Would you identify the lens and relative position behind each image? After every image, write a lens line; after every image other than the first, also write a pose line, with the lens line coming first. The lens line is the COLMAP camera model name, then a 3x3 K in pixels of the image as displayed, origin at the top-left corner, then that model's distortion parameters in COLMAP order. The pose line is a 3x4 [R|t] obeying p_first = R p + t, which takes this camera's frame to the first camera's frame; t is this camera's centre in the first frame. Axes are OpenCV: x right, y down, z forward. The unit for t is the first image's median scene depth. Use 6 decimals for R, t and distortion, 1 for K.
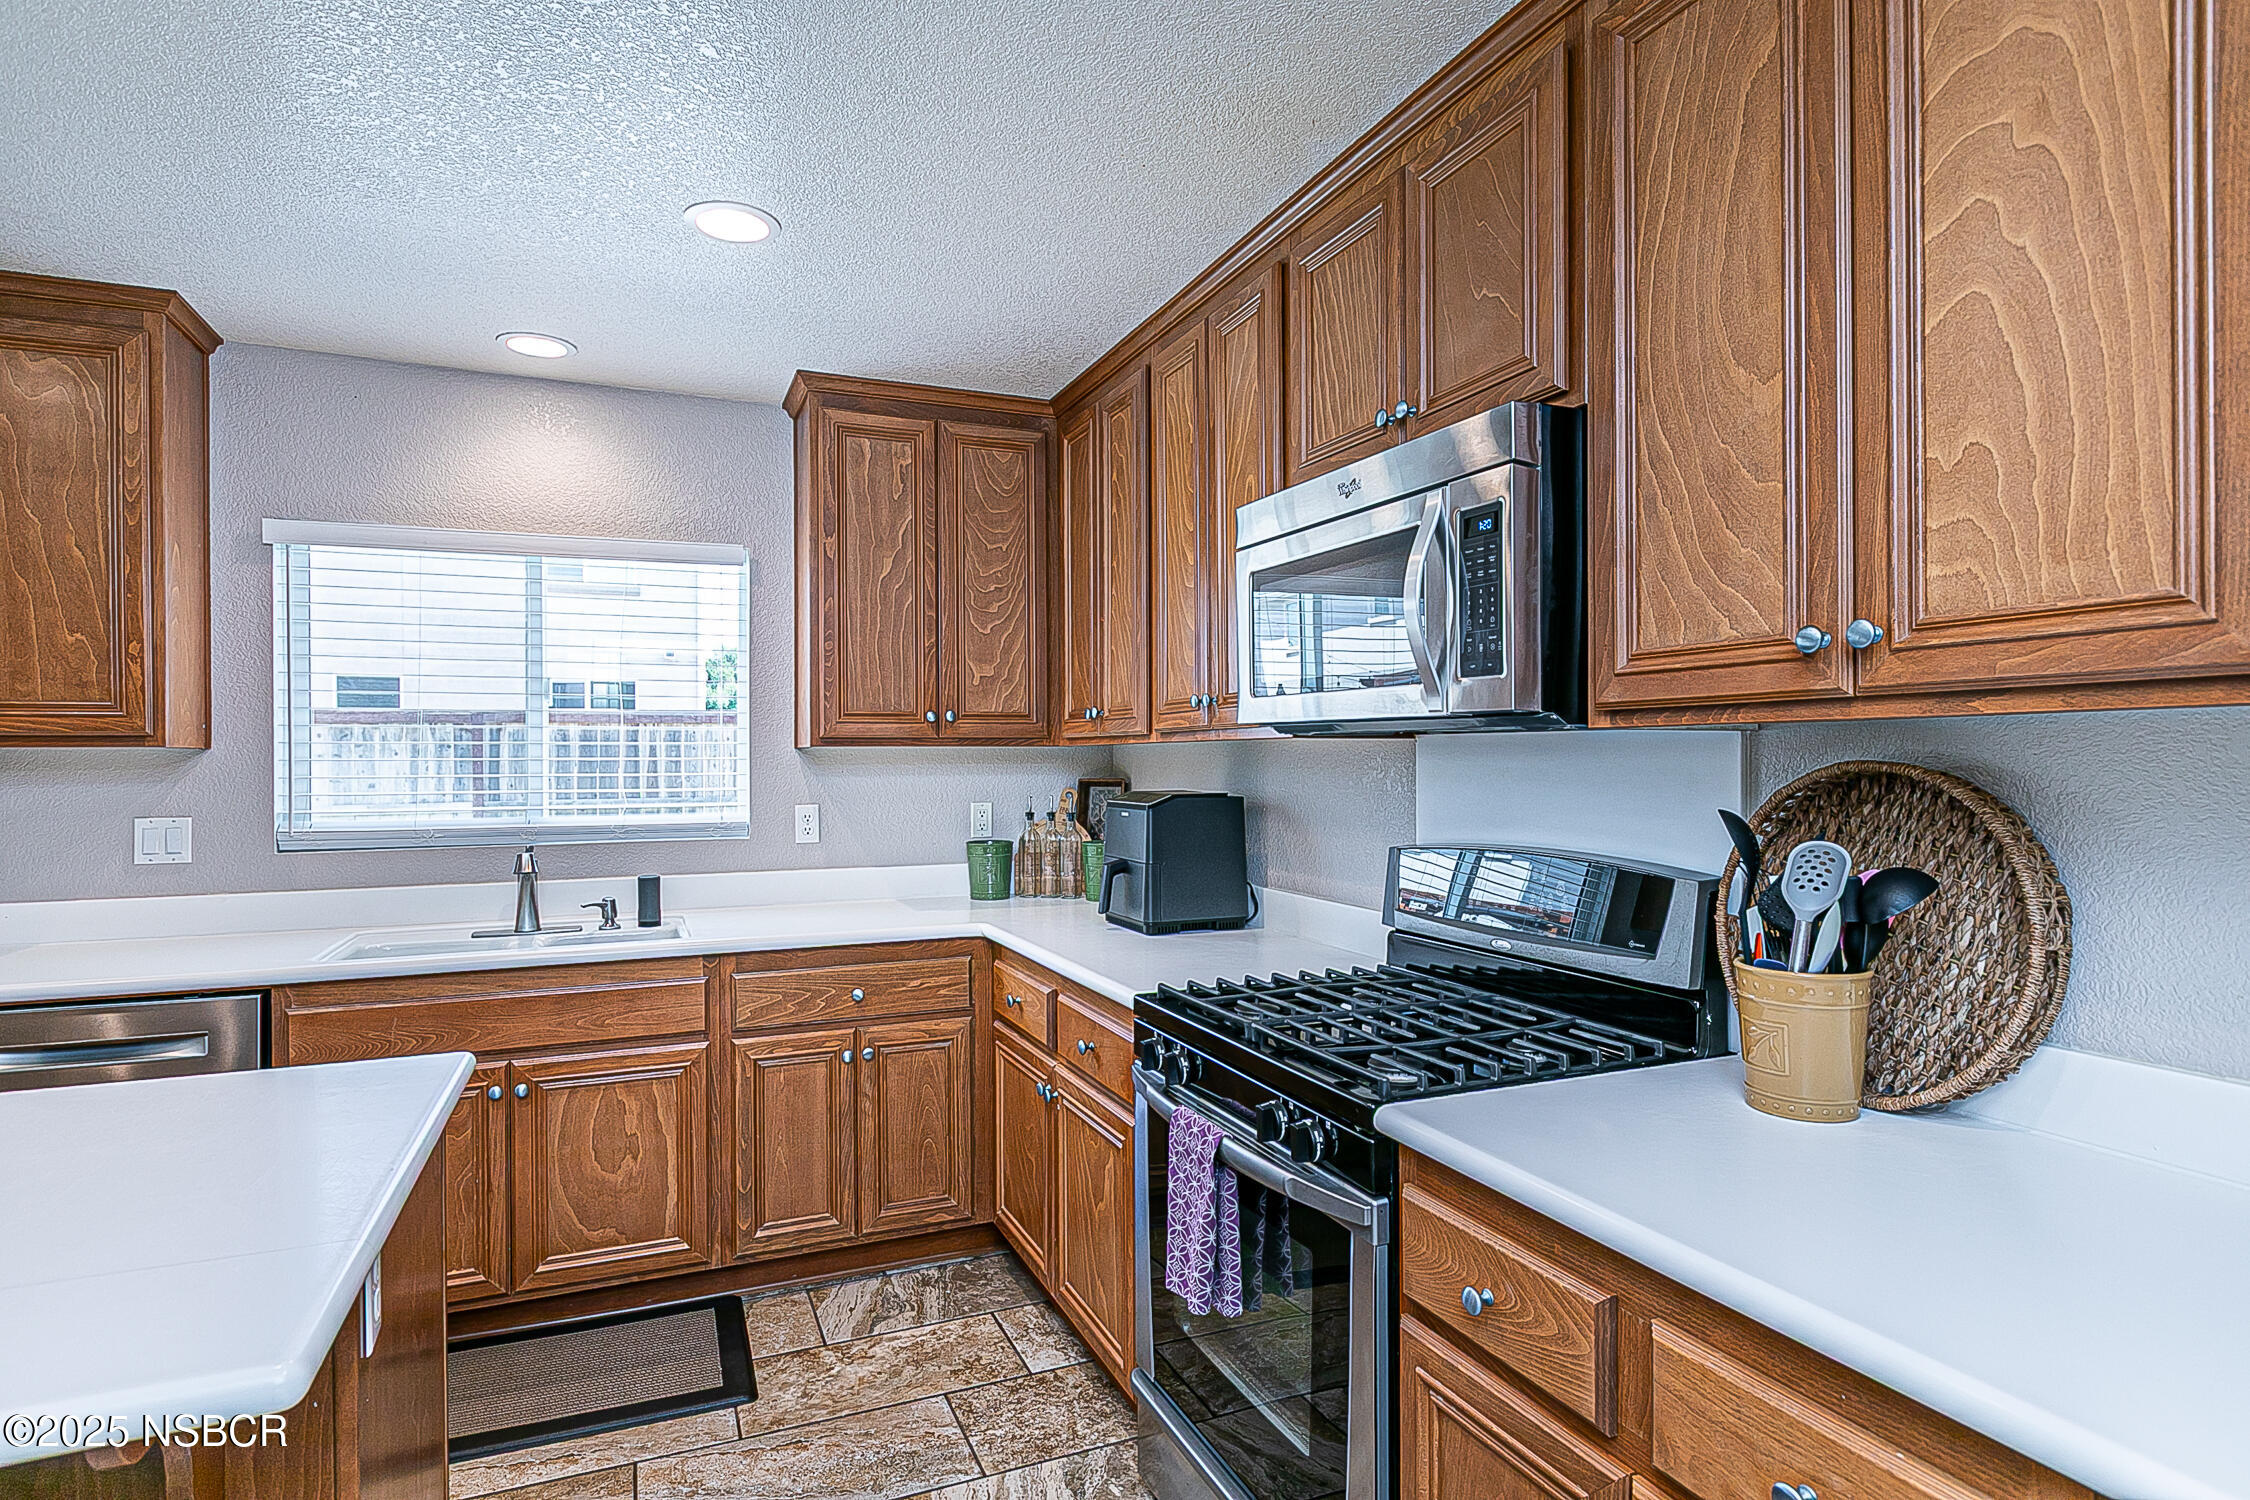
lens RADIAL K [[1159.3, 0, 1128.9], [0, 1159.3, 755.0], [0, 0, 1]] dist [0.000483, 0.002278]
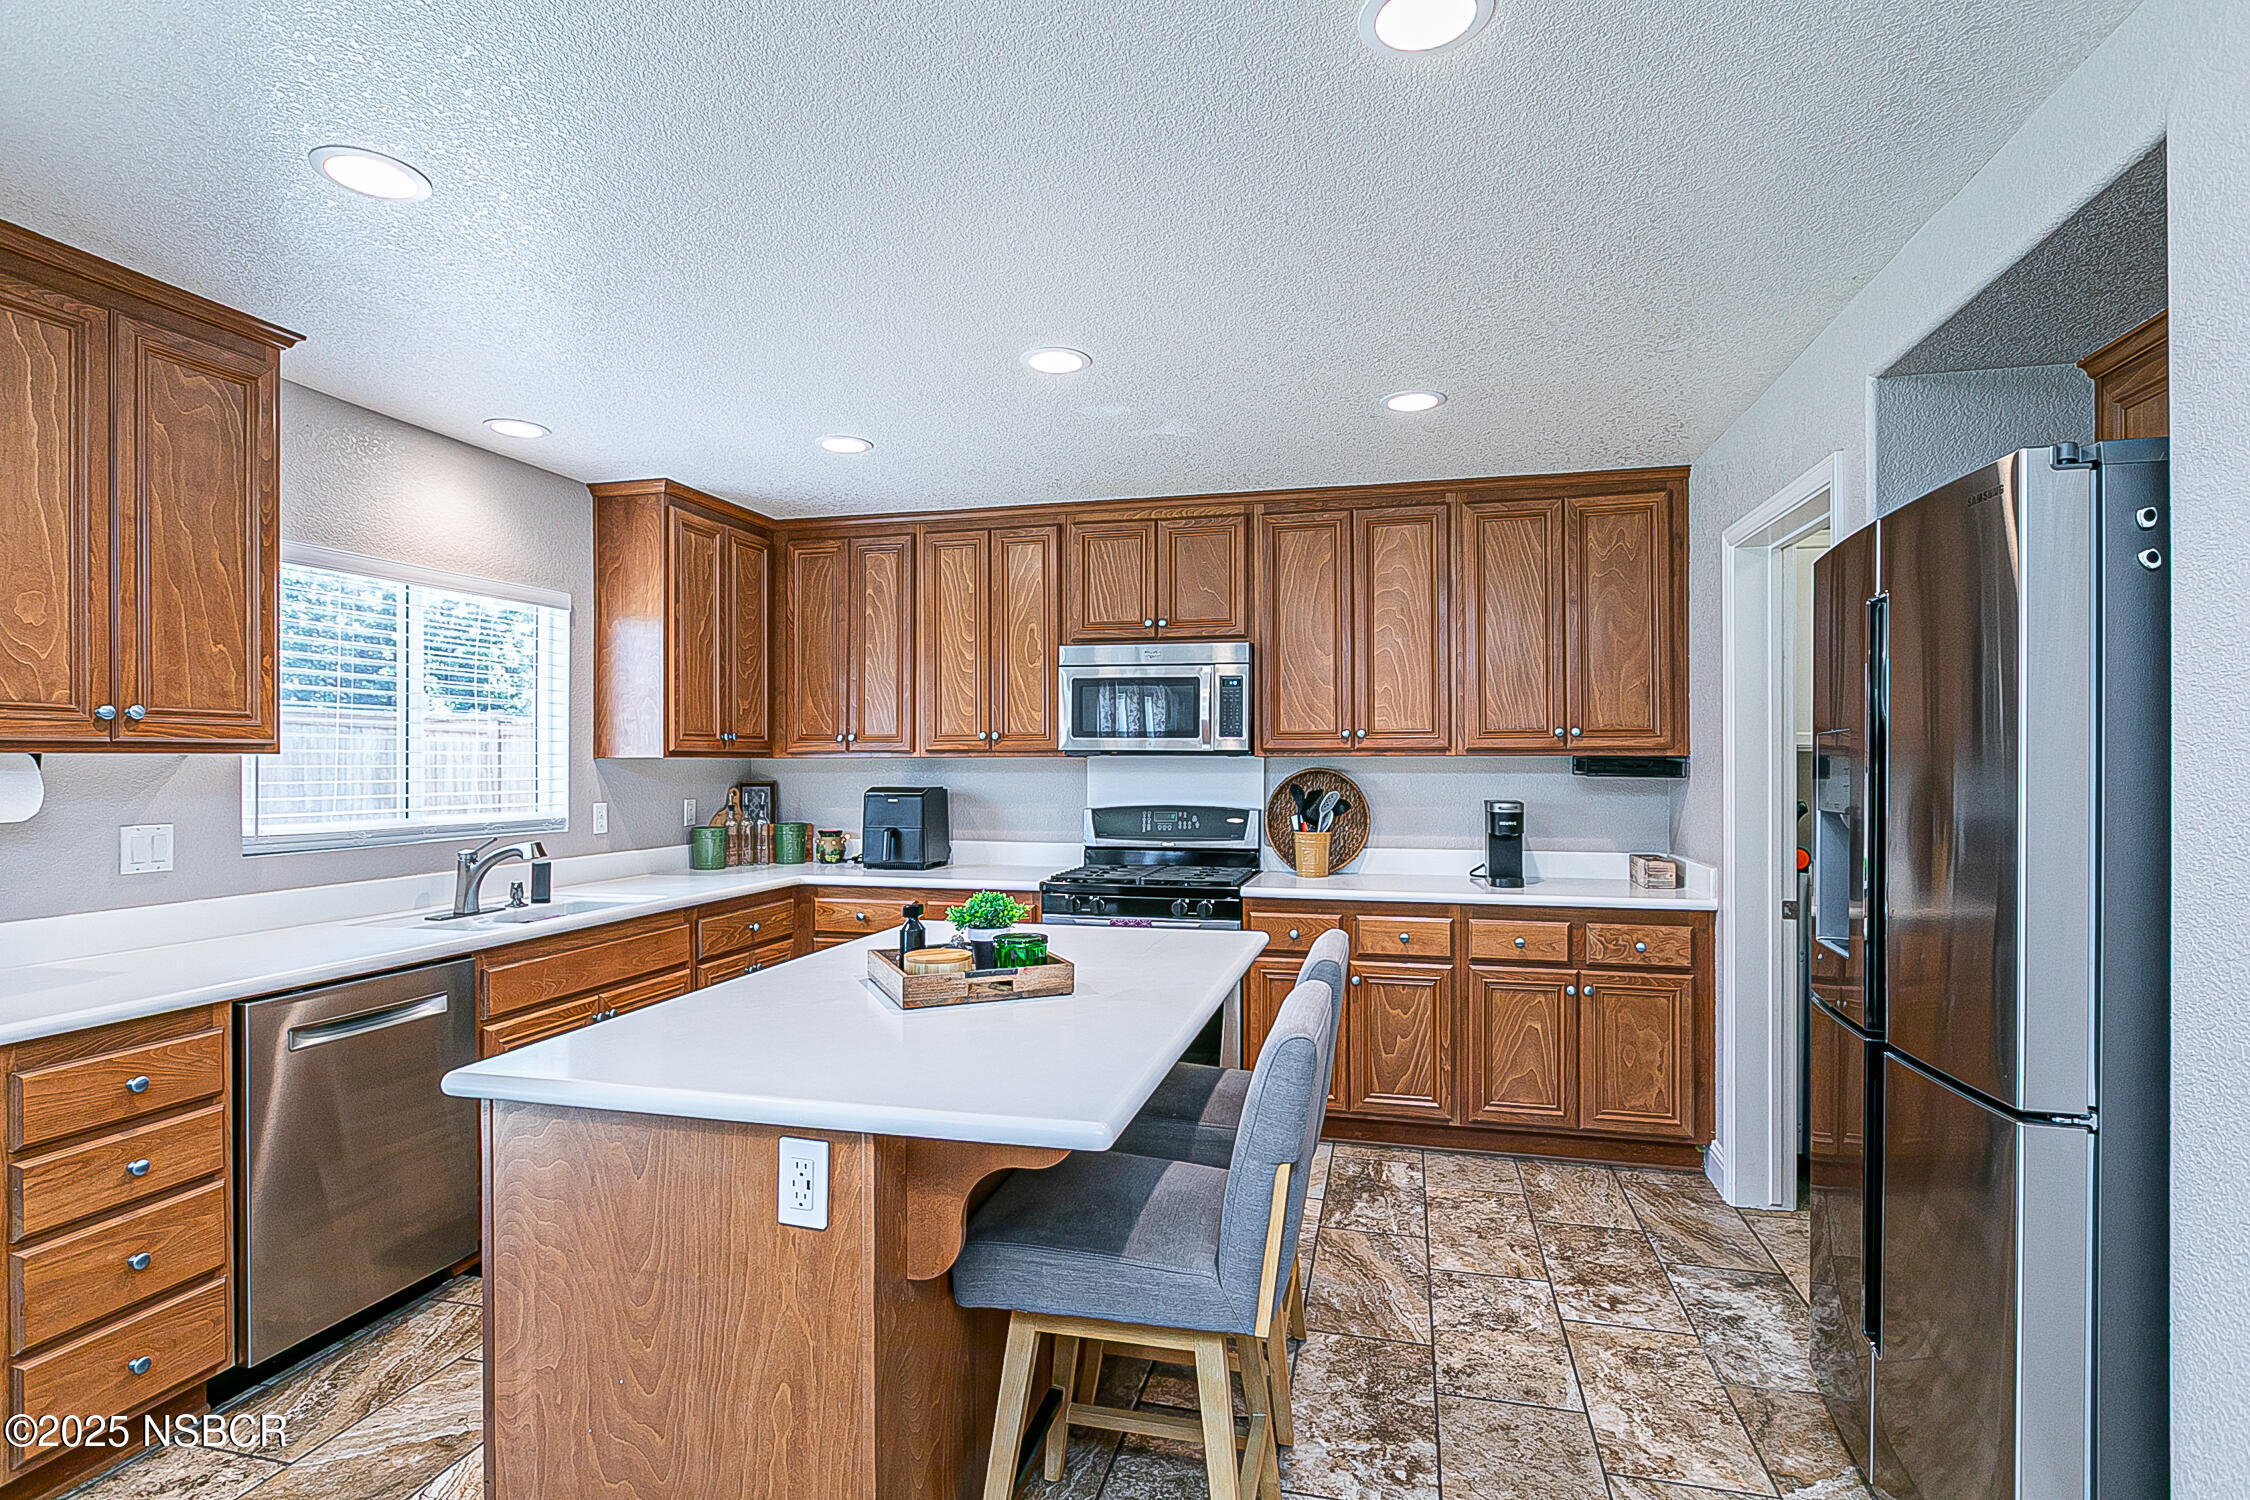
lens RADIAL K [[1098.5, 0, 1115.8], [0, 1098.5, 770.7], [0, 0, 1]] dist [-0.008401, 0.004404]
pose [[0.609292, -0.001295, 0.792945, -1.056650], [-0.003520, 0.999984, 0.004337, 0.000808], [-0.792938, -0.005434, 0.609277, -0.206775]]
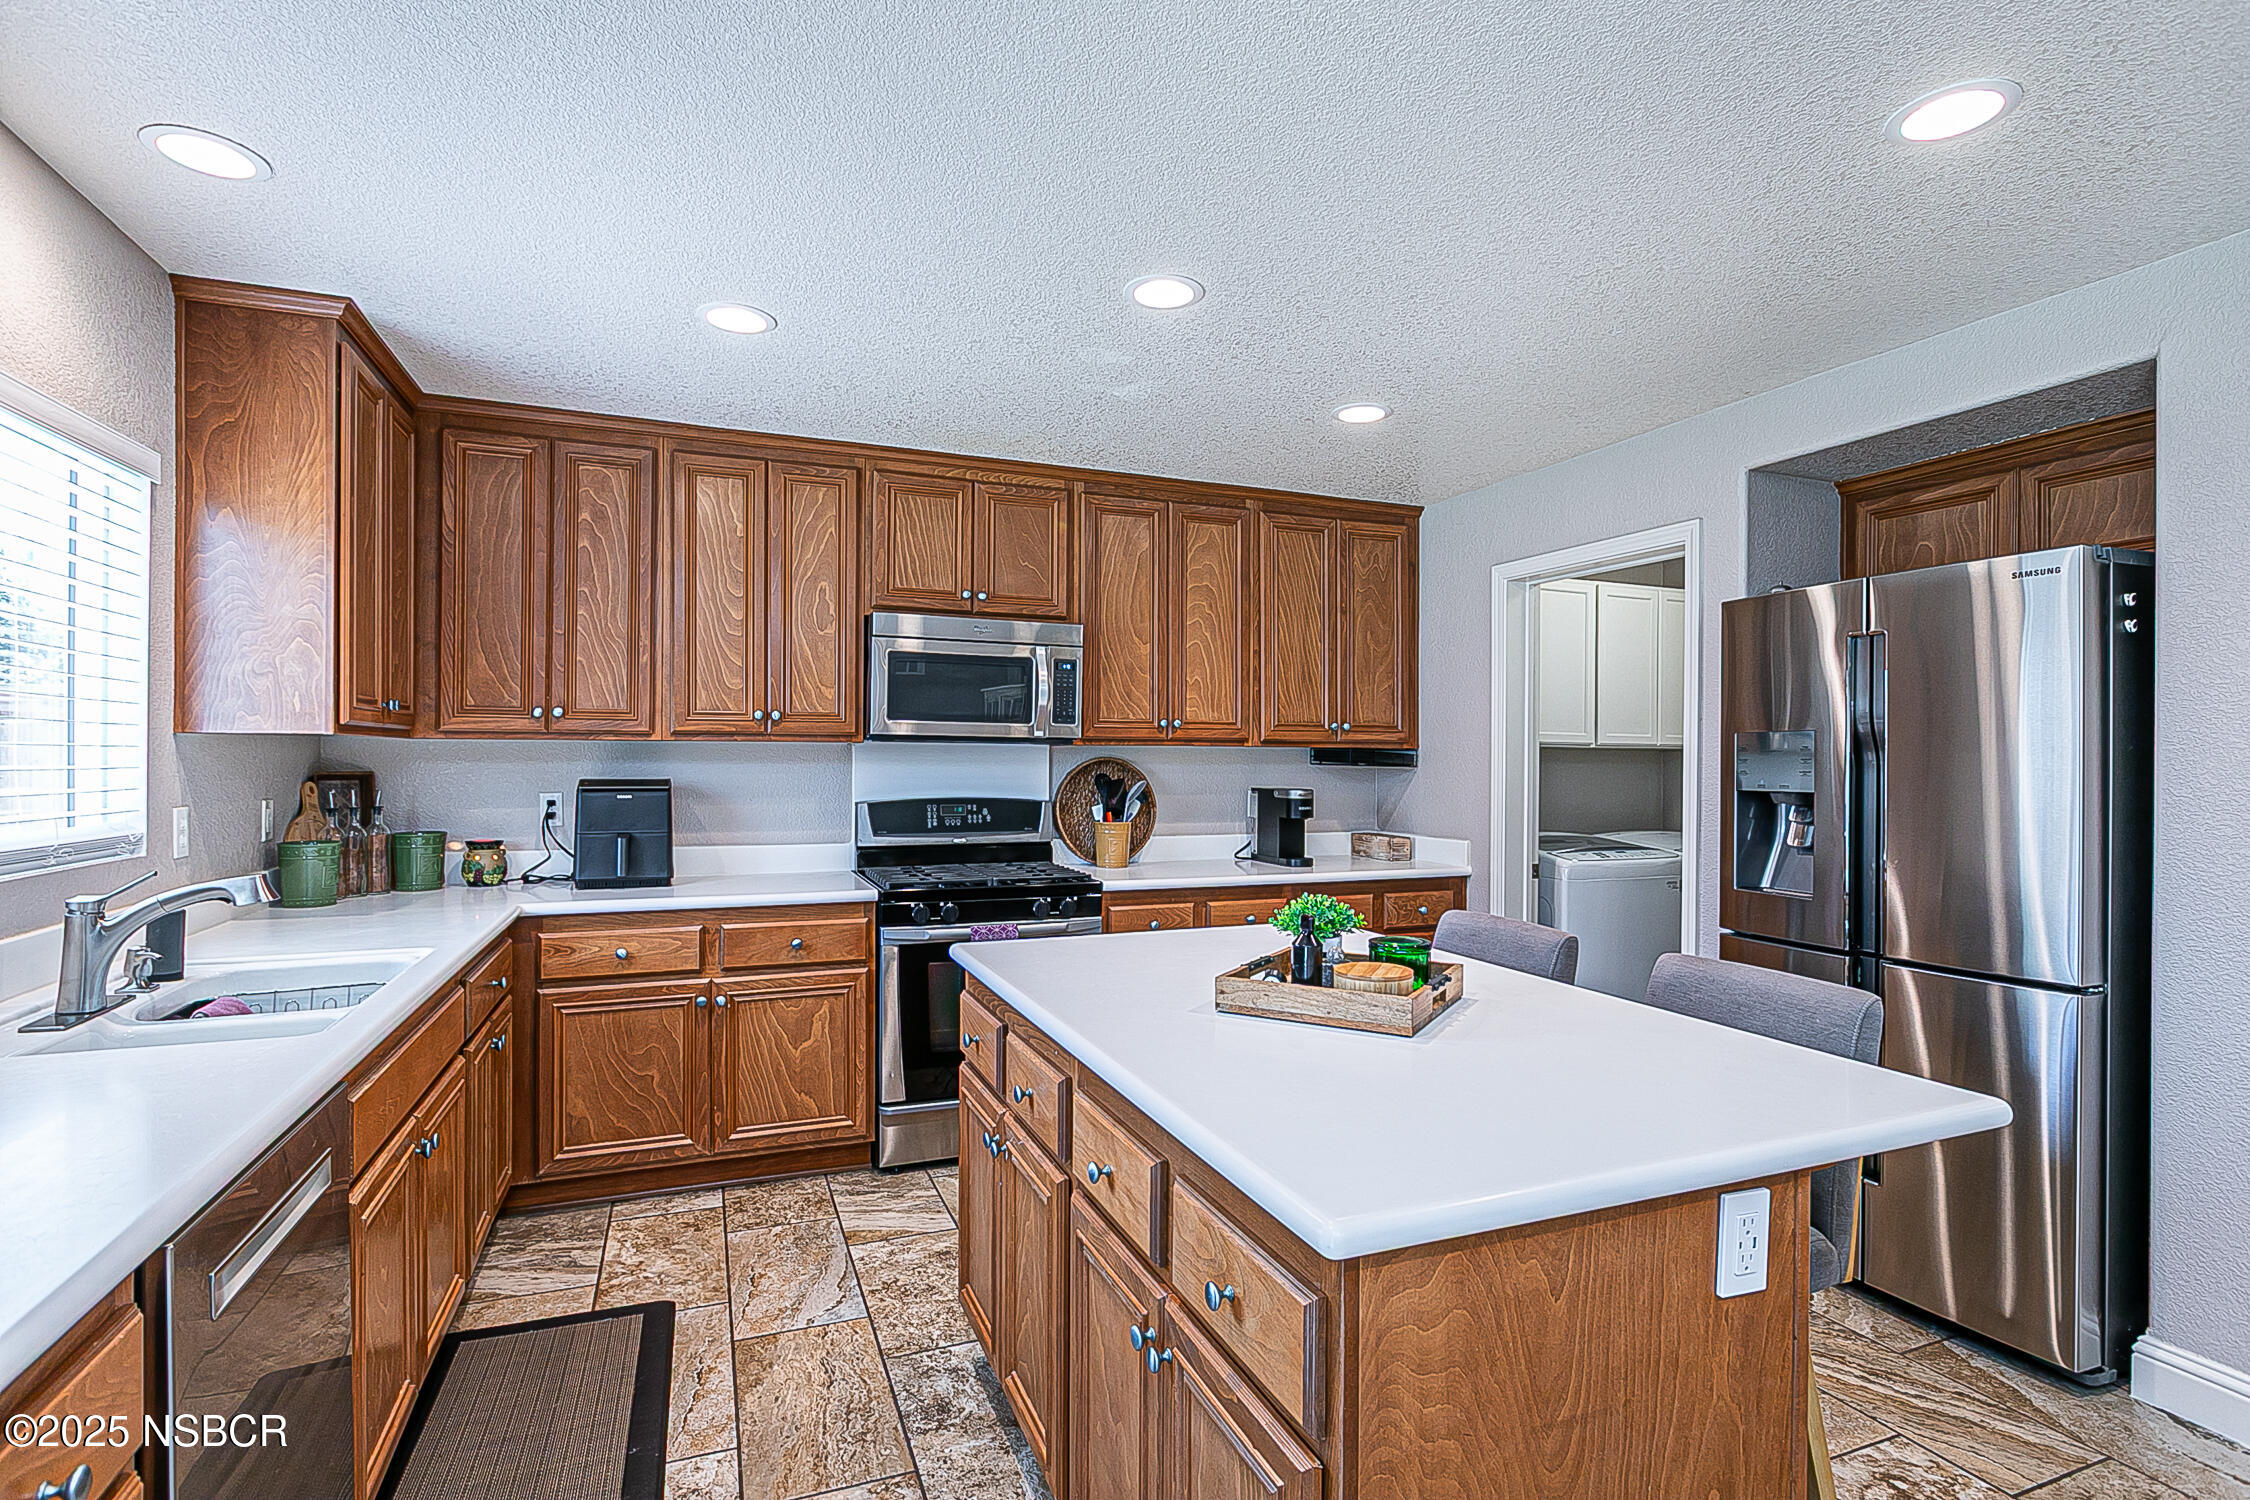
lens RADIAL K [[1098.5, 0, 1127.2], [0, 1098.5, 755.3], [0, 0, 1]] dist [-0.008401, 0.004404]
pose [[0.022428, 0.005633, 0.999733, -1.175574], [-0.009418, 0.999941, -0.005423, 0.007697], [-0.999704, -0.009294, 0.022480, 0.436125]]
